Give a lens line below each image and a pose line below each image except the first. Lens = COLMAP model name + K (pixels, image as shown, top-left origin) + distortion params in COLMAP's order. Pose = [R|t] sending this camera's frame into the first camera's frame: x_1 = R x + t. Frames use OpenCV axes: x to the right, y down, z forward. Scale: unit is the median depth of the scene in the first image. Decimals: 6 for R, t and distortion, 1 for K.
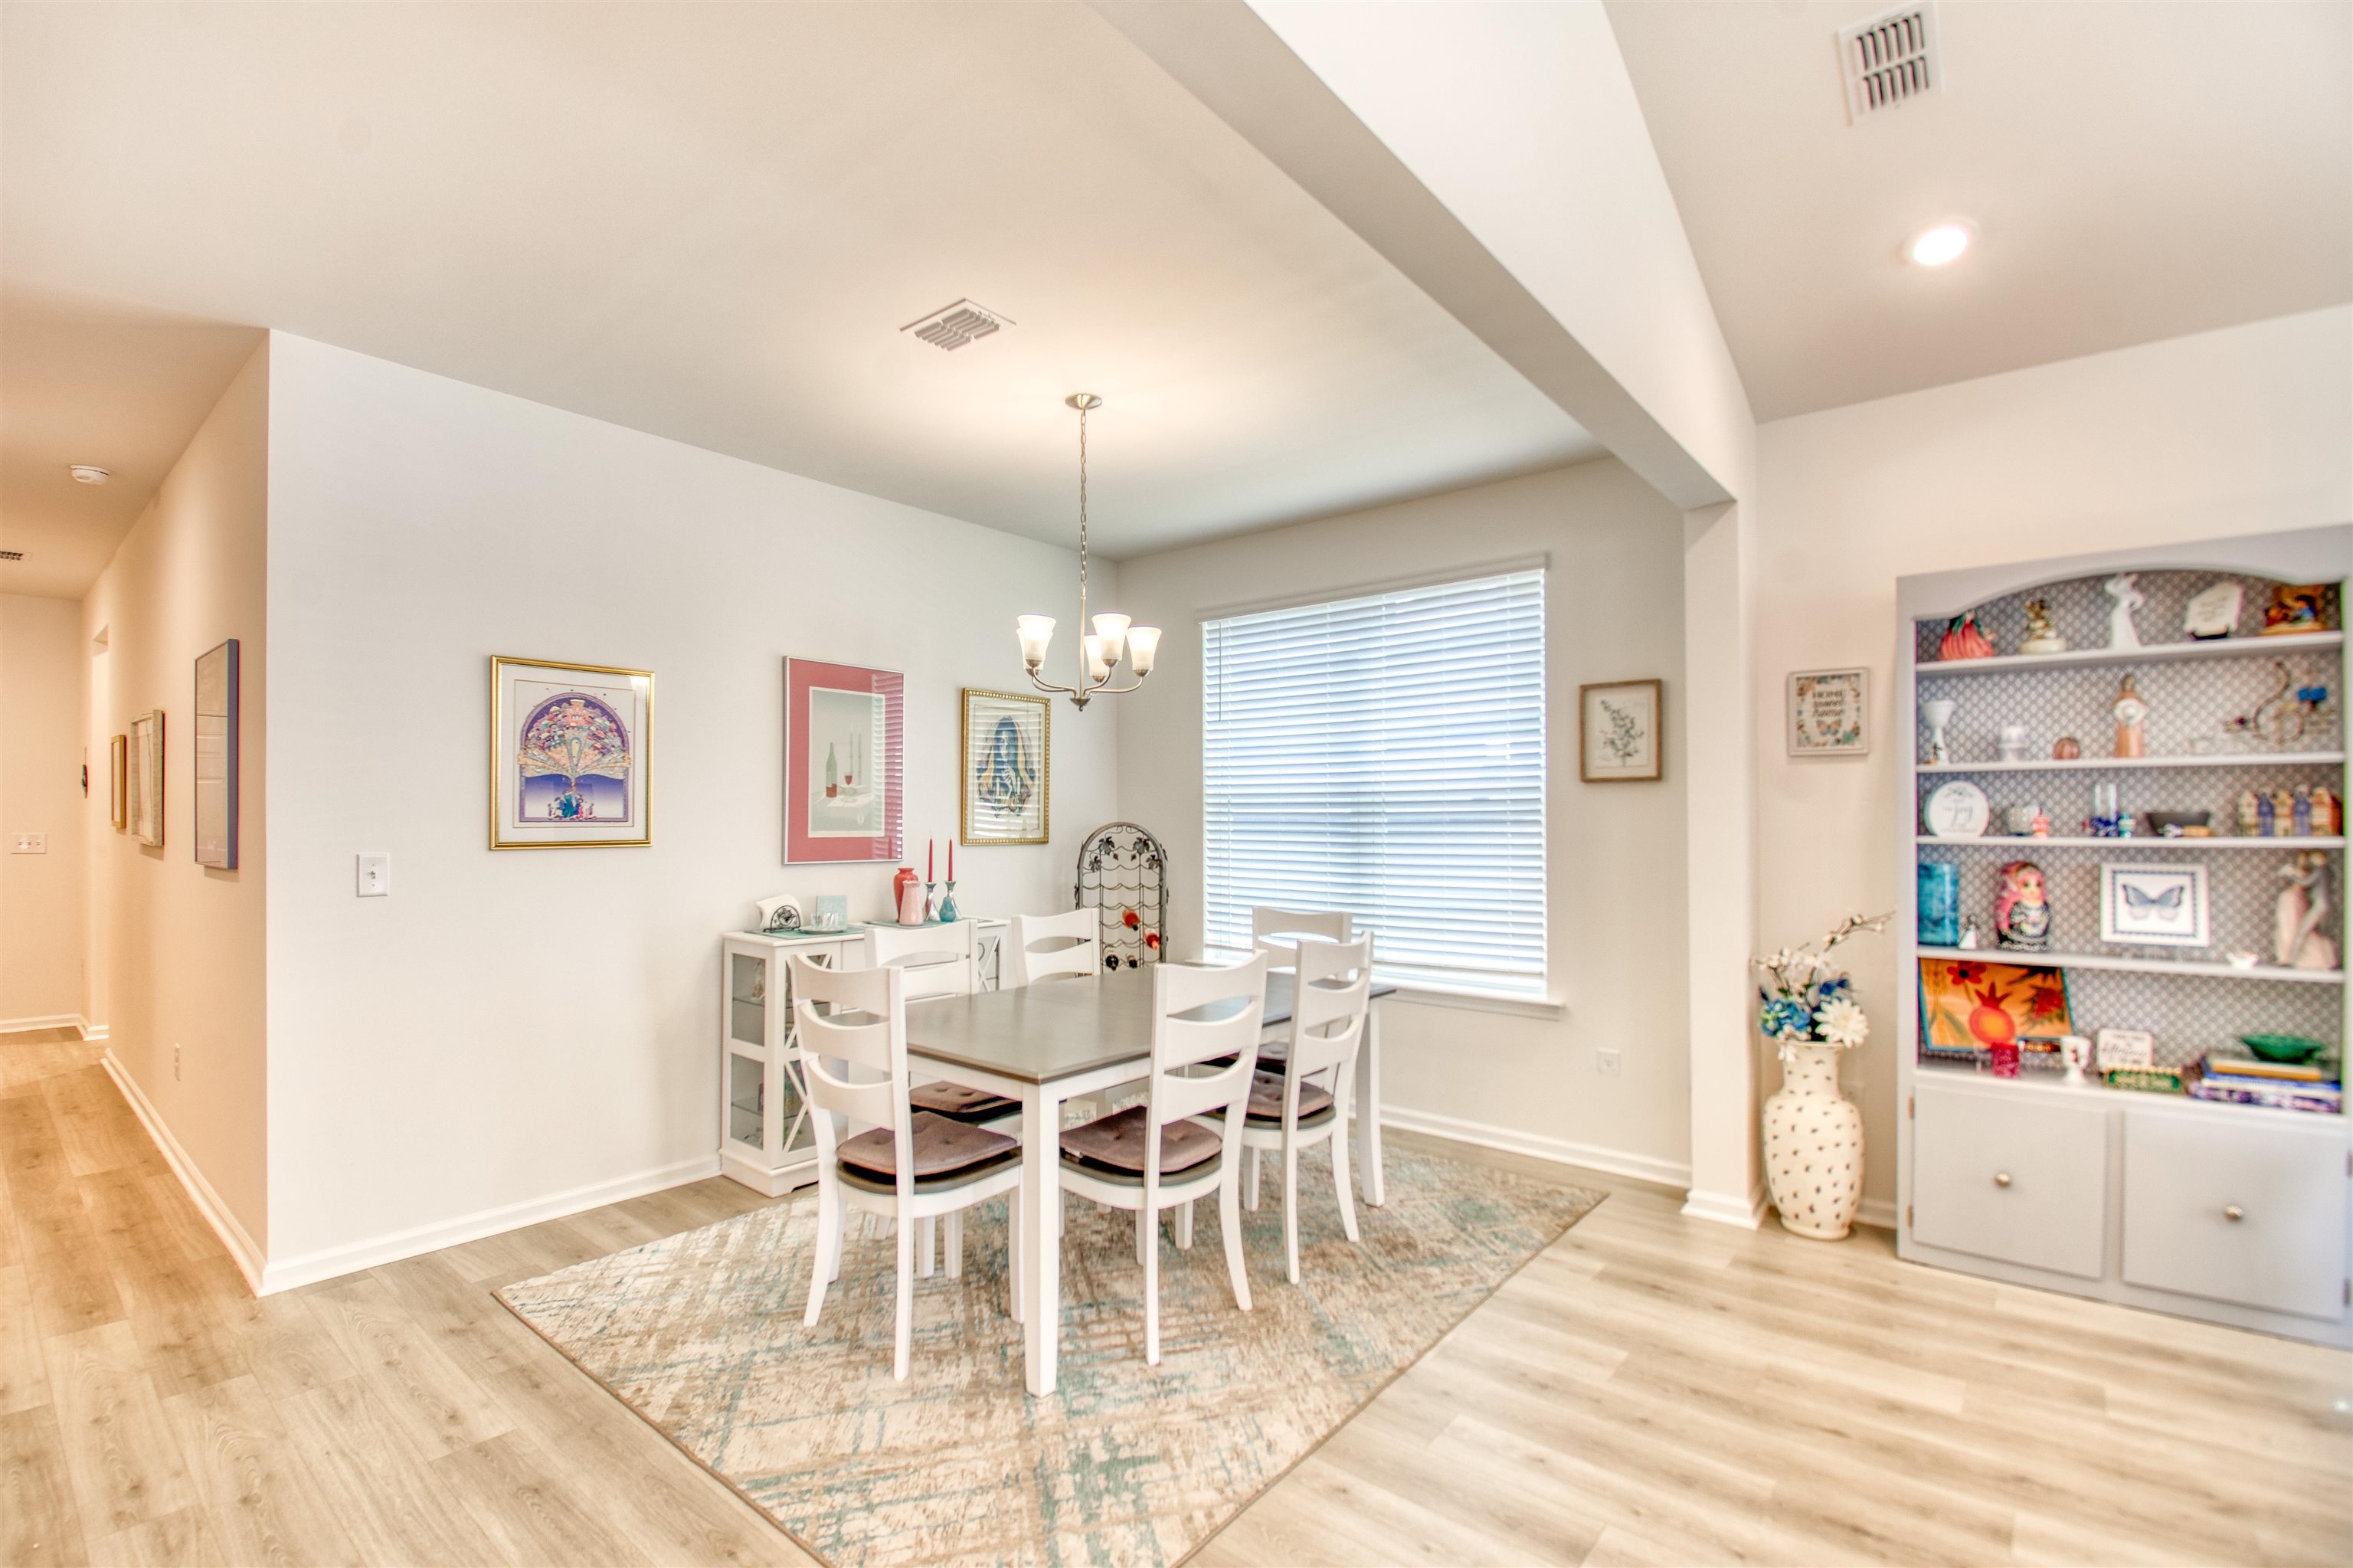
lens RADIAL K [[1222.1, 0, 1022.1], [0, 1222.1, 798.5], [0, 0, 1]] dist [0.024642, -0.062032]
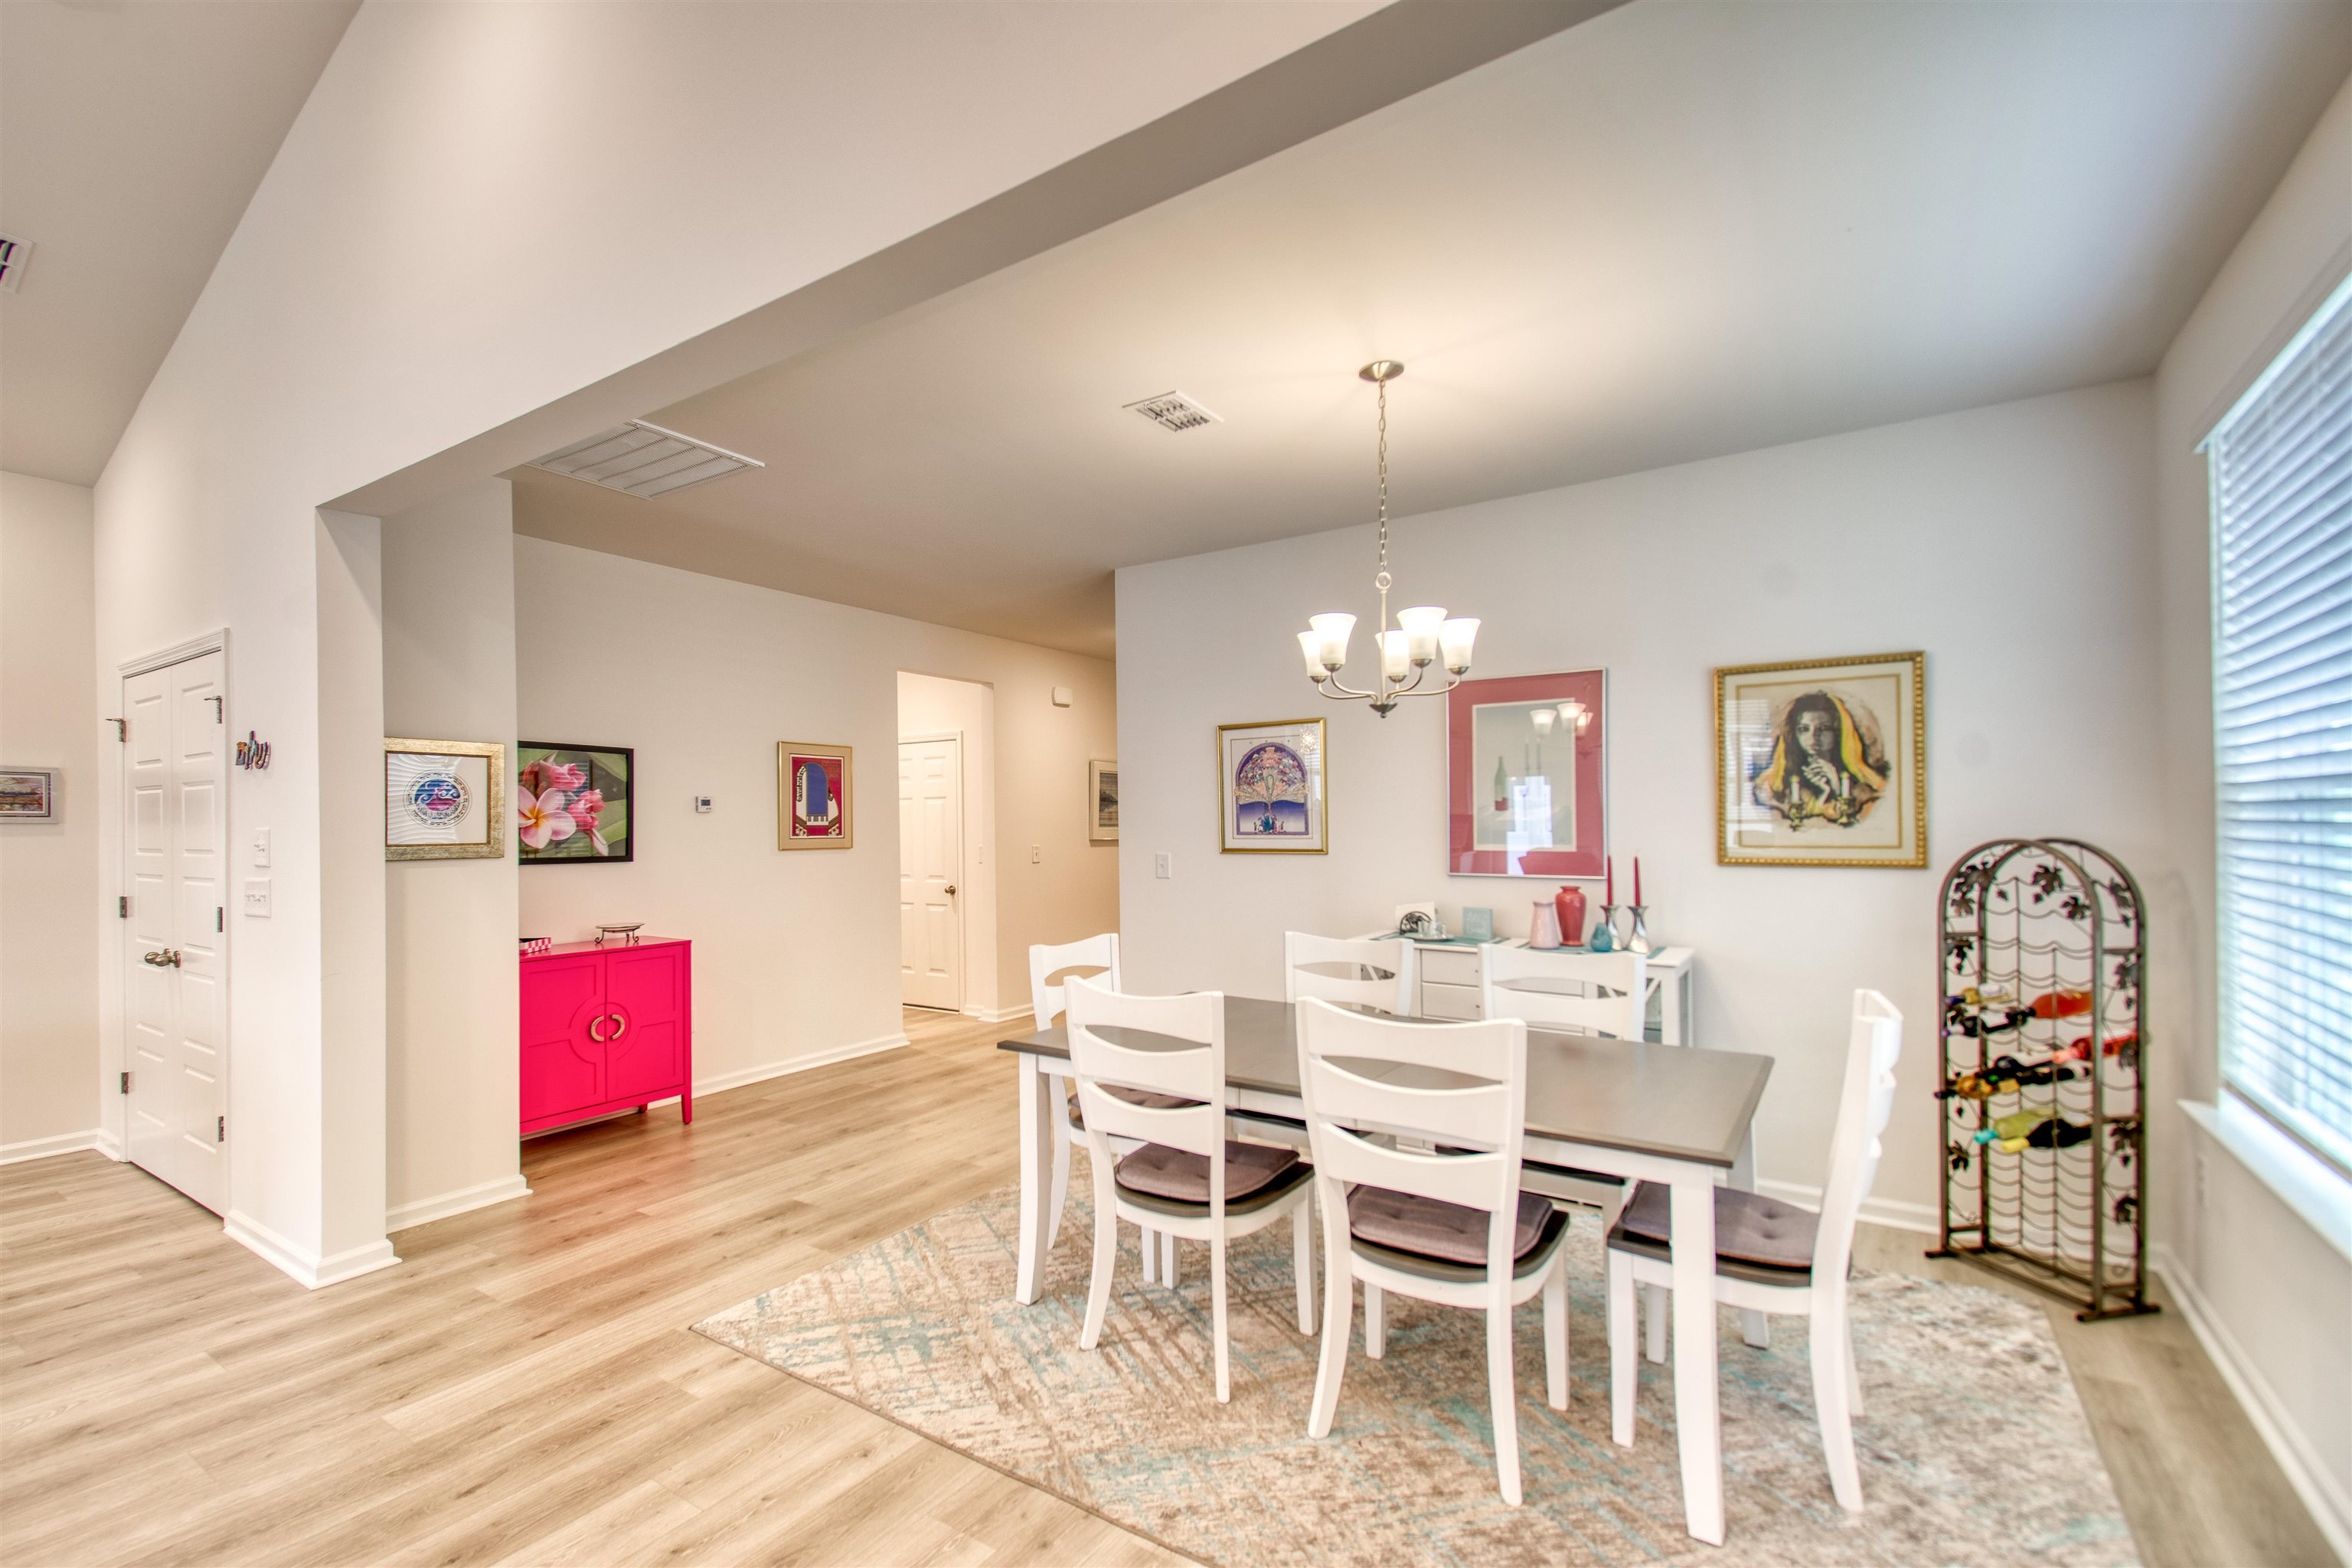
lens RADIAL K [[1028.8, 0, 1177.3], [0, 1028.8, 821.0], [0, 0, 1]] dist [0.012898, -0.000065]
pose [[0.097105, -0.001838, -0.995272, 0.781991], [0.026331, 0.999653, 0.000722, -0.000506], [0.994926, -0.026277, 0.097120, 0.770733]]
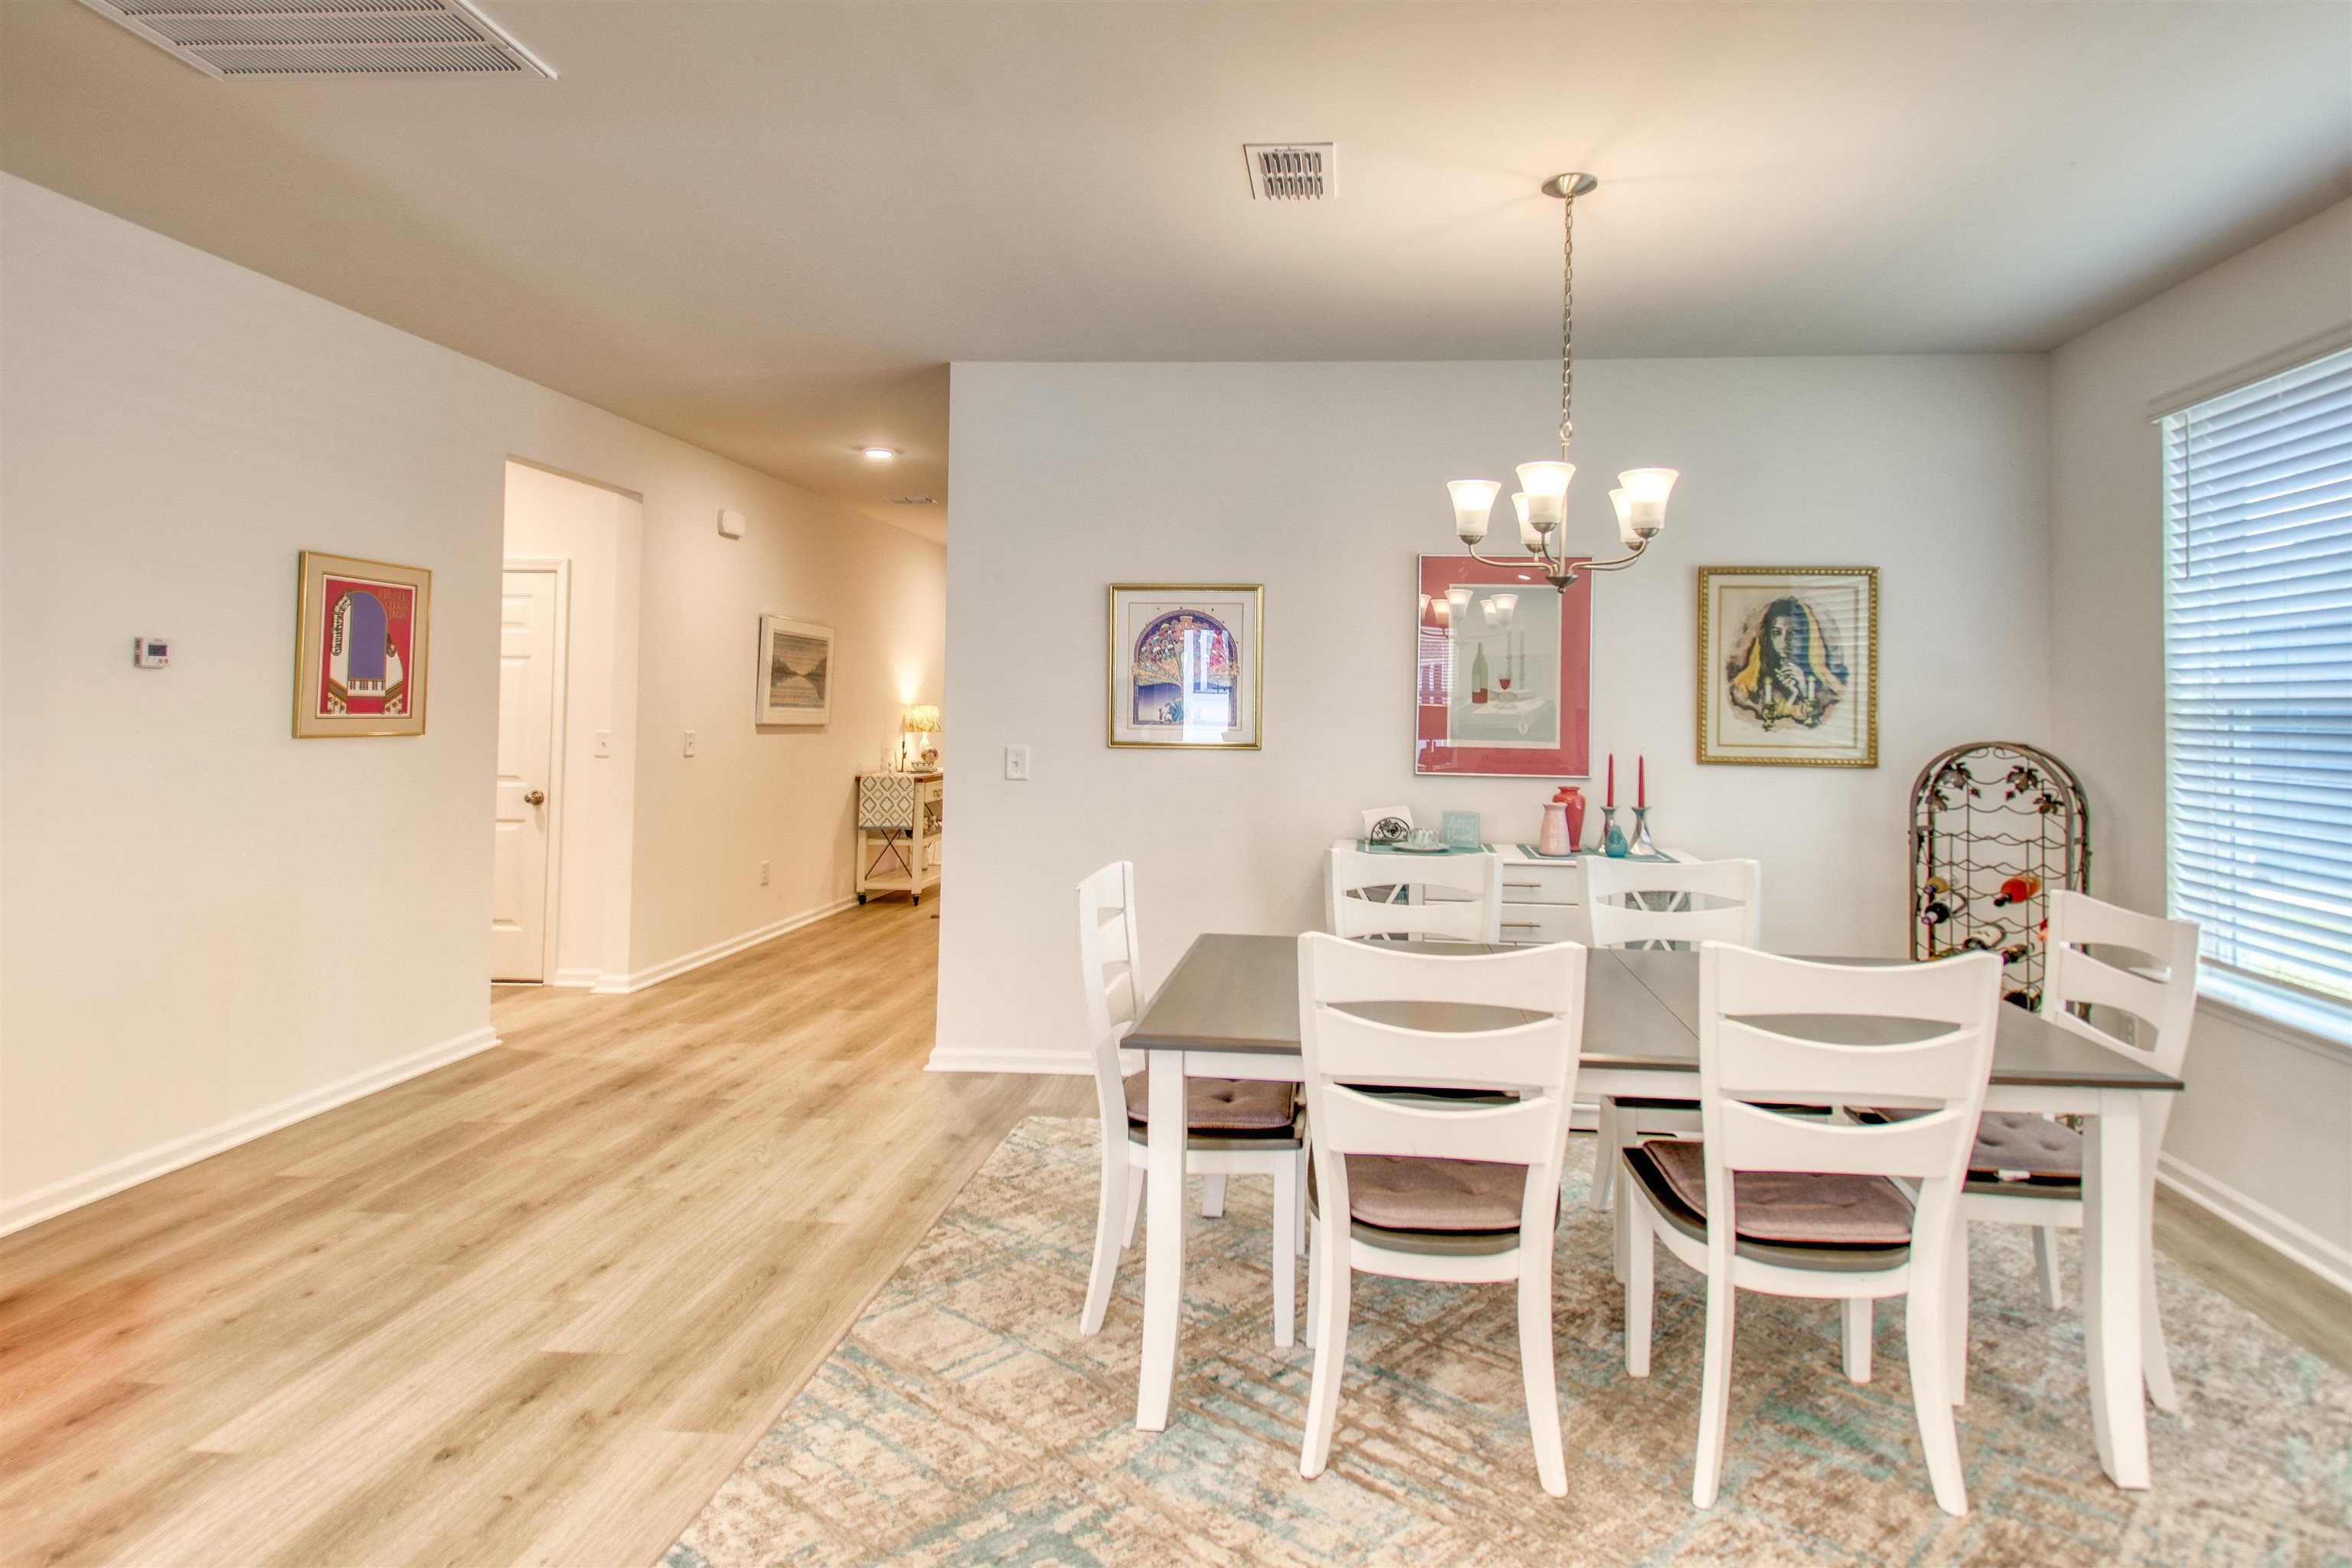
lens RADIAL K [[1137.5, 0, 1237.4], [0, 1137.5, 672.8], [0, 0, 1]] dist [0.024702, -0.016137]
pose [[0.586552, -0.016508, -0.809744, 0.500027], [-0.001003, 0.999777, -0.021108, -0.006731], [0.809911, 0.013193, 0.586404, 0.424198]]
